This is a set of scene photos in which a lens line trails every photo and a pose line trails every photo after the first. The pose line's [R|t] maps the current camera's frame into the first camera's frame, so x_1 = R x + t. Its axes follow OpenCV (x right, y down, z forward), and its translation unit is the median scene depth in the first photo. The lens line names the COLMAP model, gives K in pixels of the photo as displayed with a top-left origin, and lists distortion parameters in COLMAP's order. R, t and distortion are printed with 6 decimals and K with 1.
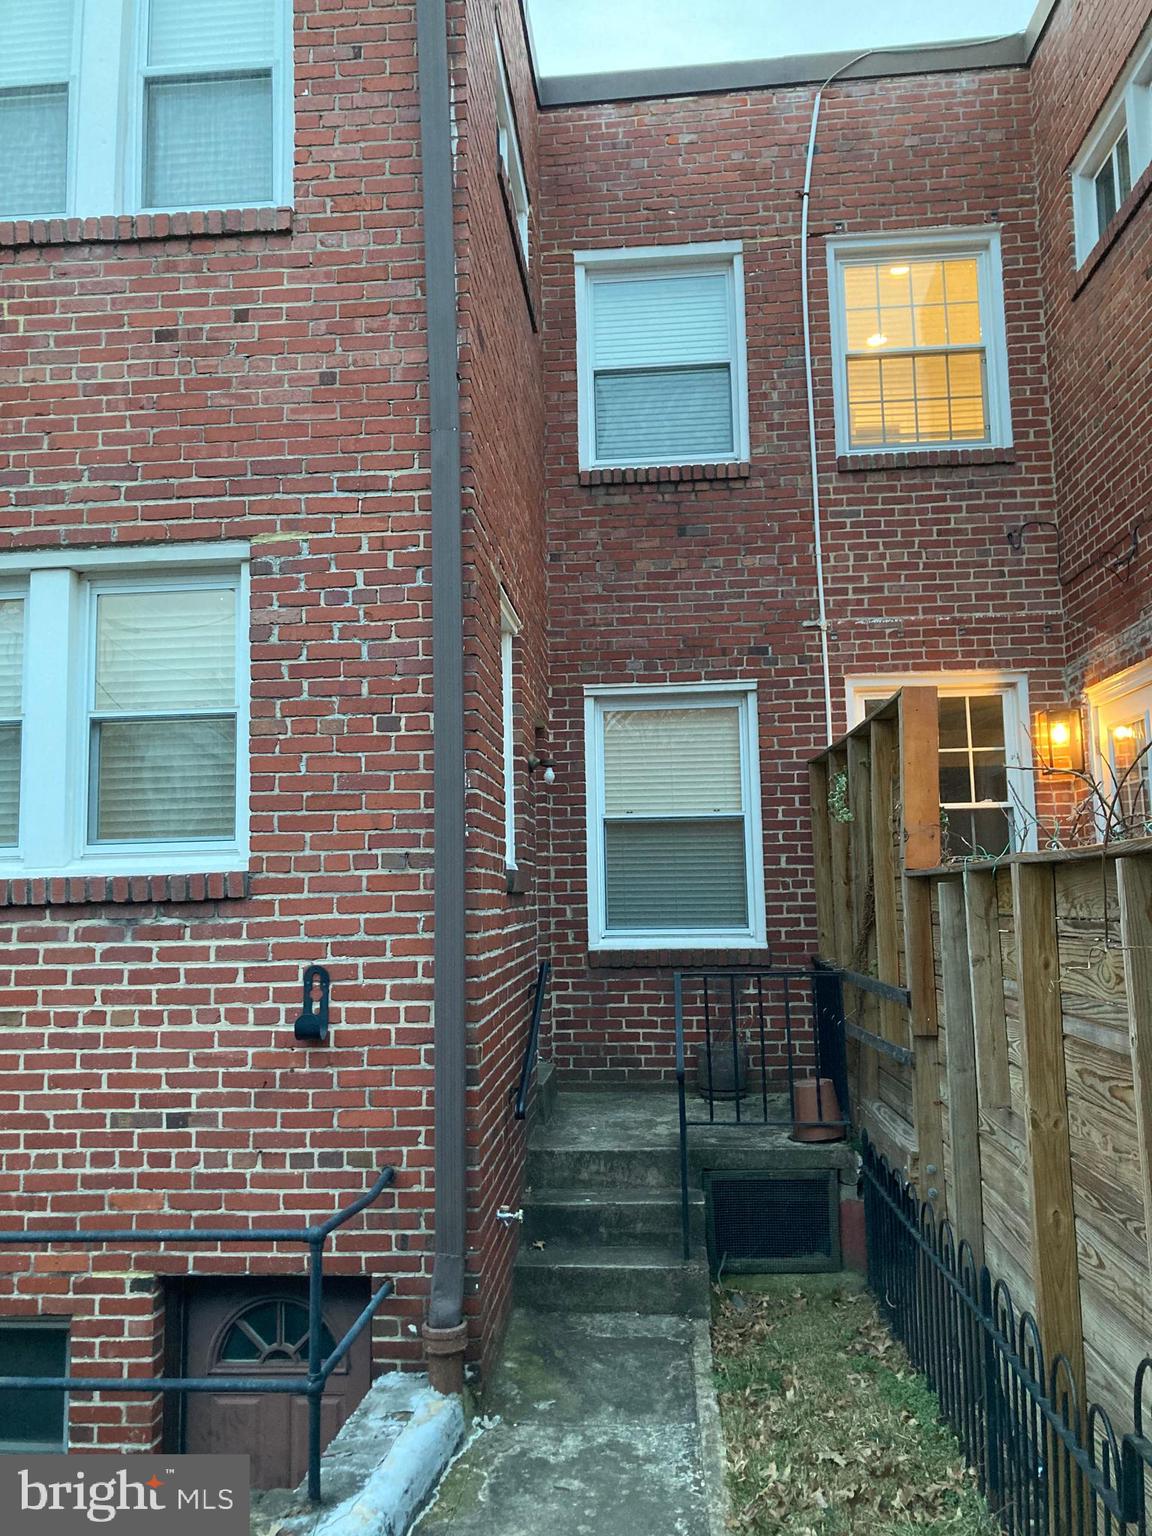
lens RADIAL K [[1230.4, 0, 570.3], [0, 1230.4, 766.8], [0, 0, 1]] dist [0.036521, -0.052807]
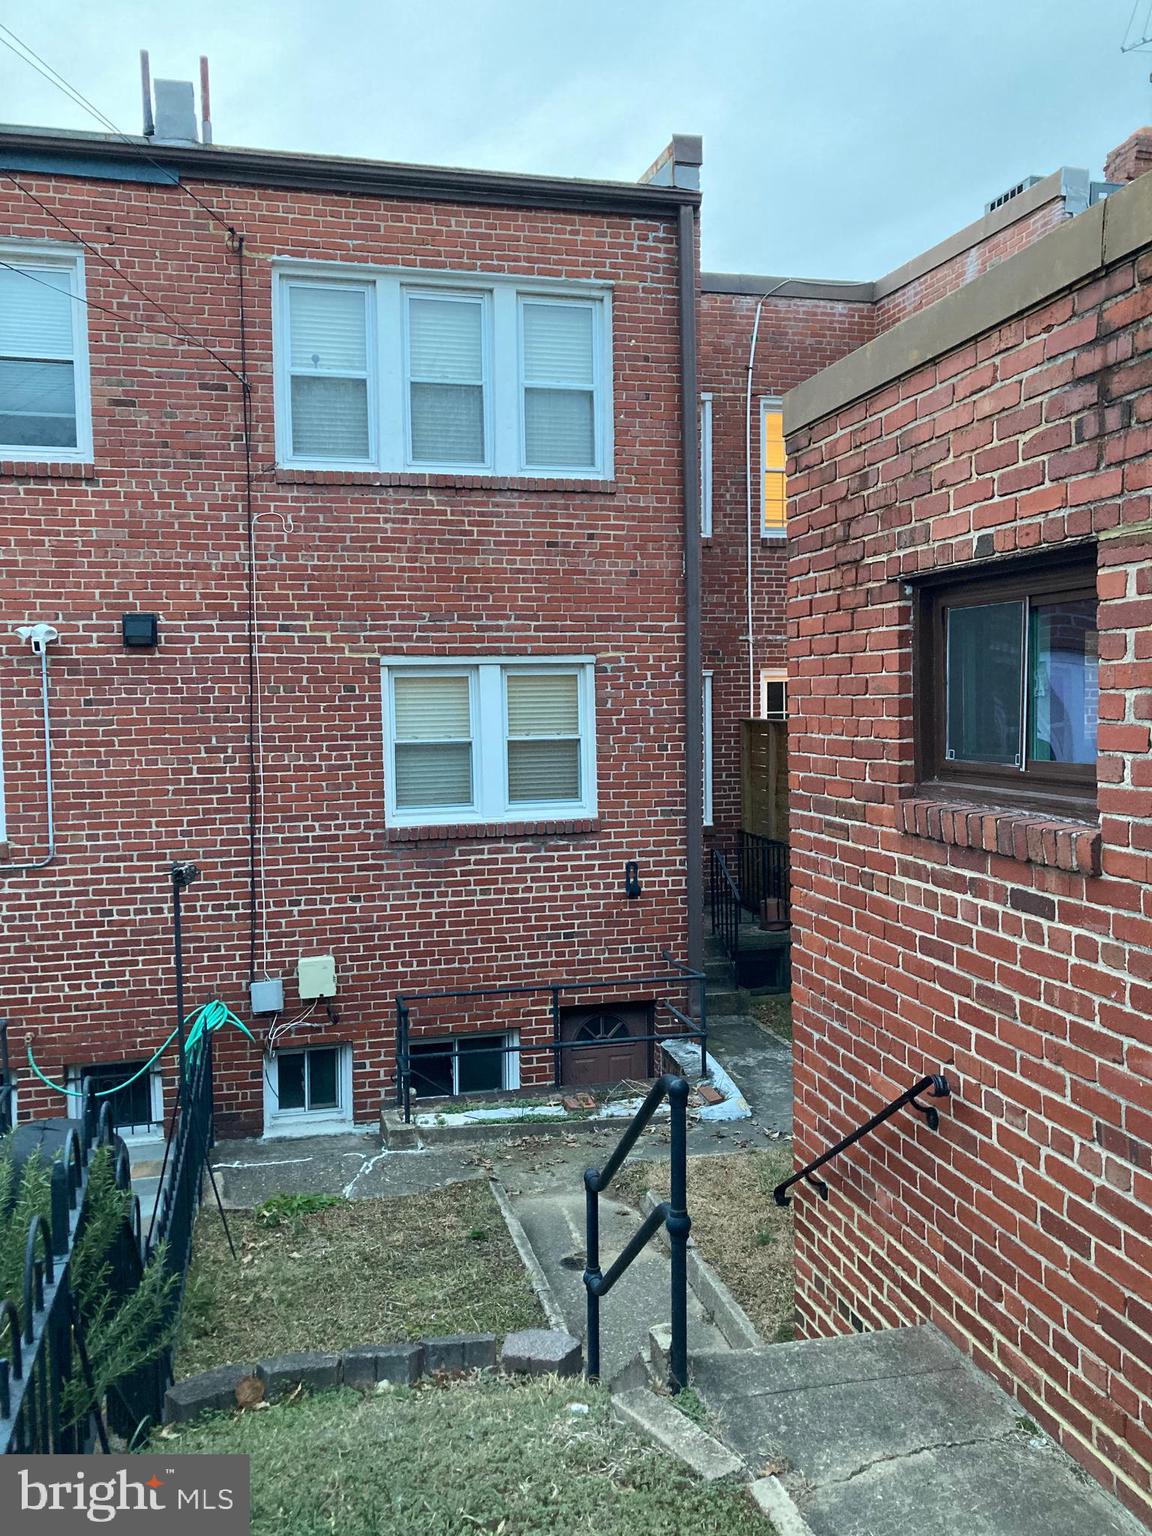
lens RADIAL K [[1230.4, 0, 586.1], [0, 1230.4, 766.2], [0, 0, 1]] dist [0.036521, -0.052807]
pose [[0.944160, -0.009192, 0.329360, -0.957194], [-0.042130, 0.988038, 0.148347, -0.307122], [-0.326784, -0.153939, 0.932478, -0.909754]]
